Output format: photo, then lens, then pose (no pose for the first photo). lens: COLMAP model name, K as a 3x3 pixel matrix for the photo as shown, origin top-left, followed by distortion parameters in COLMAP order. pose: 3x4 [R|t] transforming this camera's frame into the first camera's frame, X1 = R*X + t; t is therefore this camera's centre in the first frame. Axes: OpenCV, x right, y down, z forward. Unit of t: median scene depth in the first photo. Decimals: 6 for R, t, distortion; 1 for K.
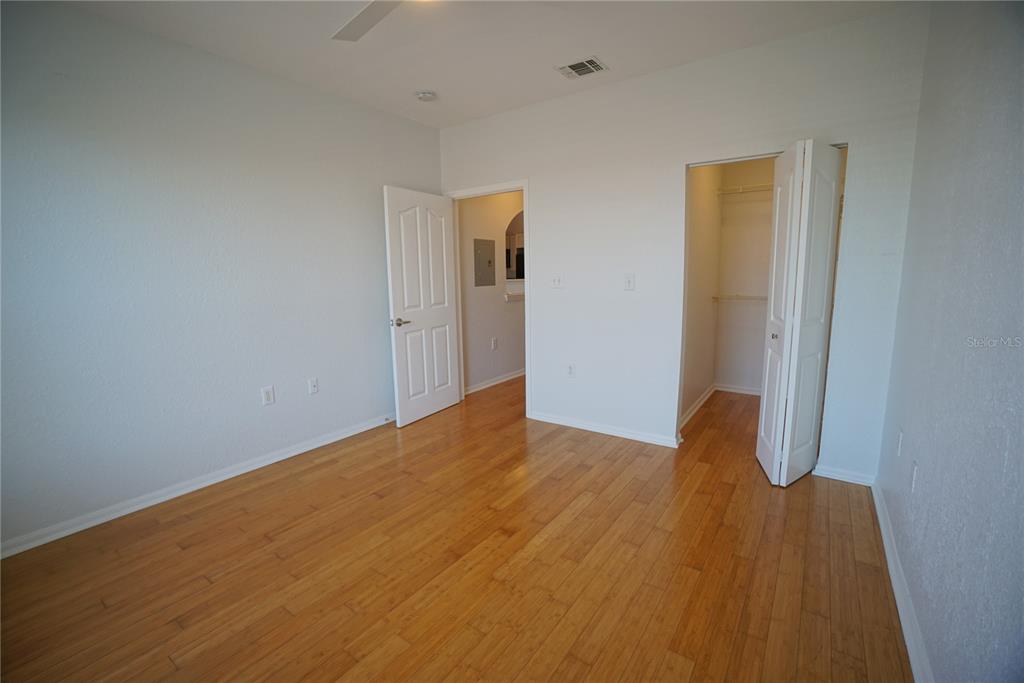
lens RADIAL K [[447.5, 0, 504.1], [0, 447.5, 334.5], [0, 0, 1]] dist [-0.057066, 0.019344]
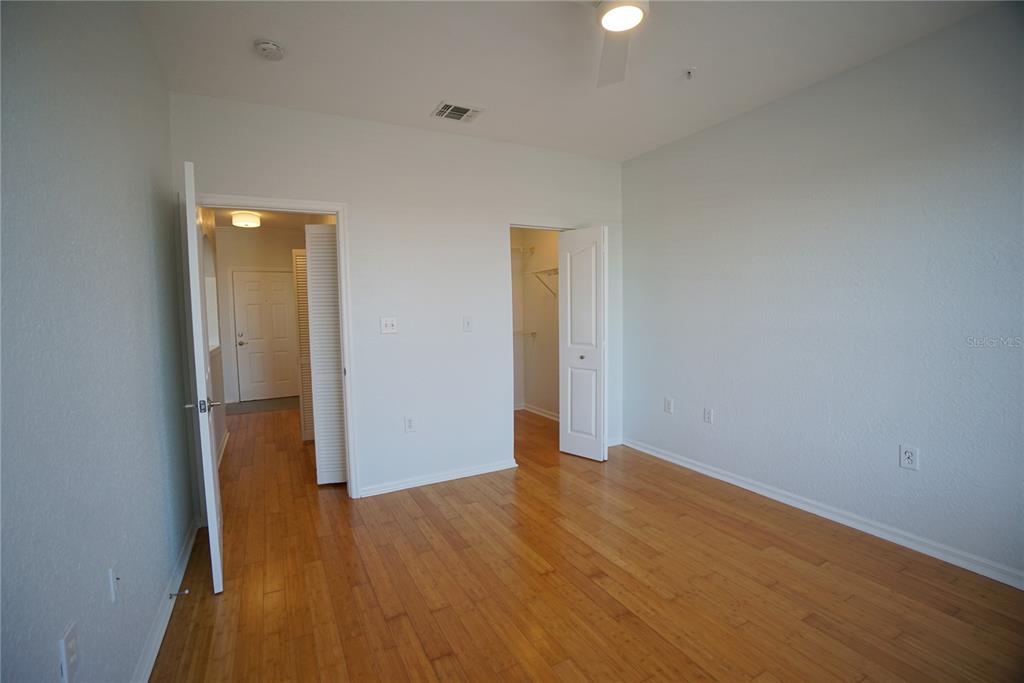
lens RADIAL K [[447.5, 0, 504.1], [0, 447.5, 334.5], [0, 0, 1]] dist [-0.057066, 0.019344]
pose [[0.445871, -0.036820, 0.894339, -0.741533], [0.136525, 0.990260, -0.027296, -0.062243], [-0.884624, 0.134270, 0.446556, 0.544526]]
